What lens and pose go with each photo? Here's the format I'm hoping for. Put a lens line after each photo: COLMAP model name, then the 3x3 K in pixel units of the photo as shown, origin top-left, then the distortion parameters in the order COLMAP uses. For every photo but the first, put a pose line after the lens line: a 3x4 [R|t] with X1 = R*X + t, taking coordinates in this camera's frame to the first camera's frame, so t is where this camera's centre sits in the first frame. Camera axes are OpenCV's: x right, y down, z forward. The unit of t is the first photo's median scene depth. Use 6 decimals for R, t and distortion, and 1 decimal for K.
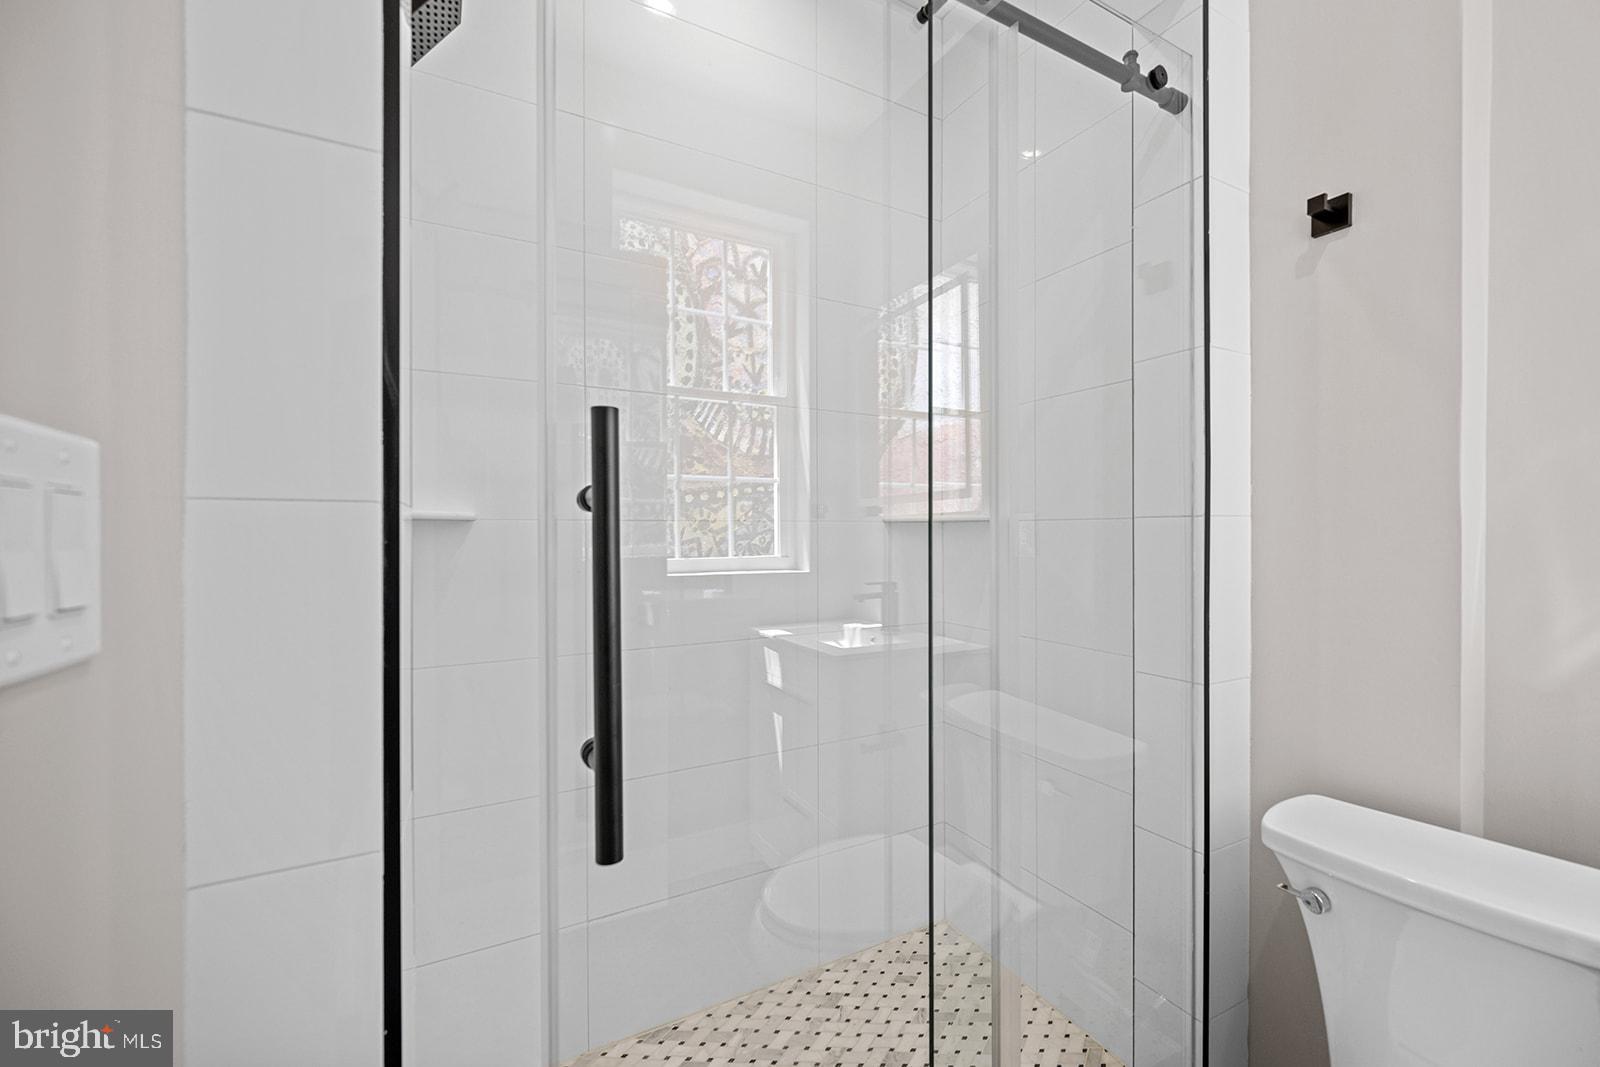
lens RADIAL K [[648.8, 0, 799.5], [0, 648.8, 531.8], [0, 0, 1]] dist [-0.001325, 0.000040]
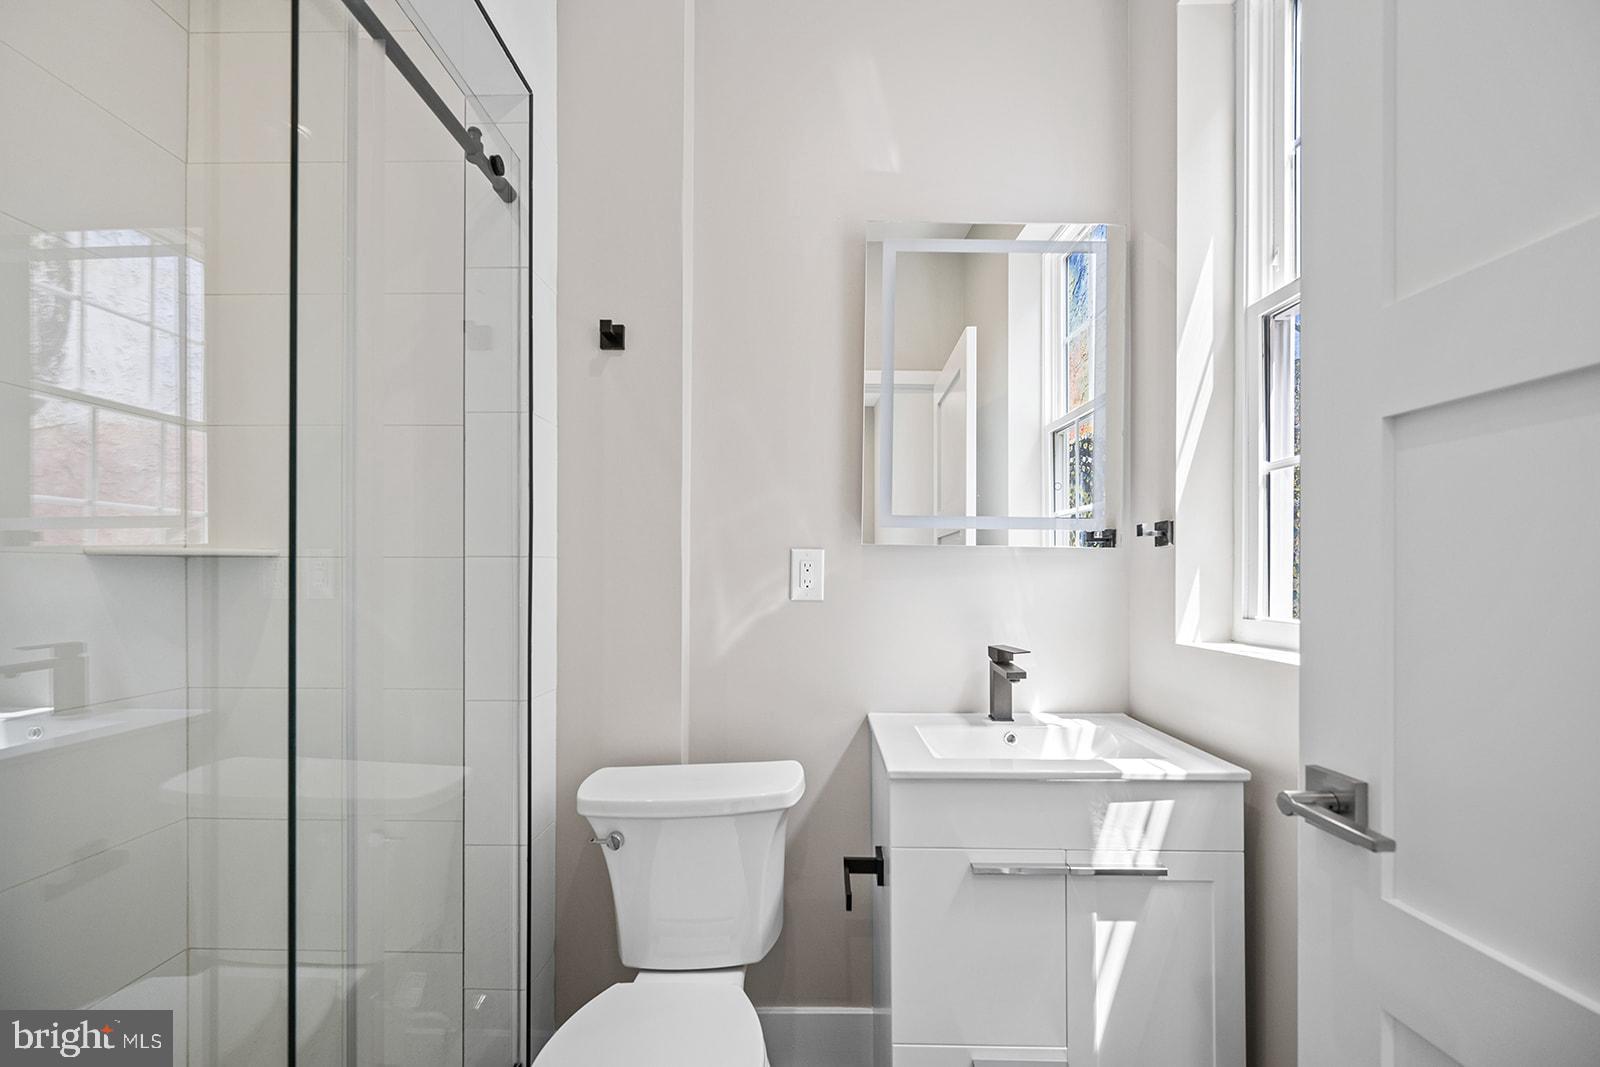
lens RADIAL K [[648.8, 0, 810.2], [0, 648.8, 569.9], [0, 0, 1]] dist [-0.001325, 0.000040]
pose [[0.483719, 0.002250, 0.875220, -0.157311], [-0.001682, 0.999997, -0.001641, 0.000660], [-0.875222, -0.000678, 0.483722, -0.016844]]
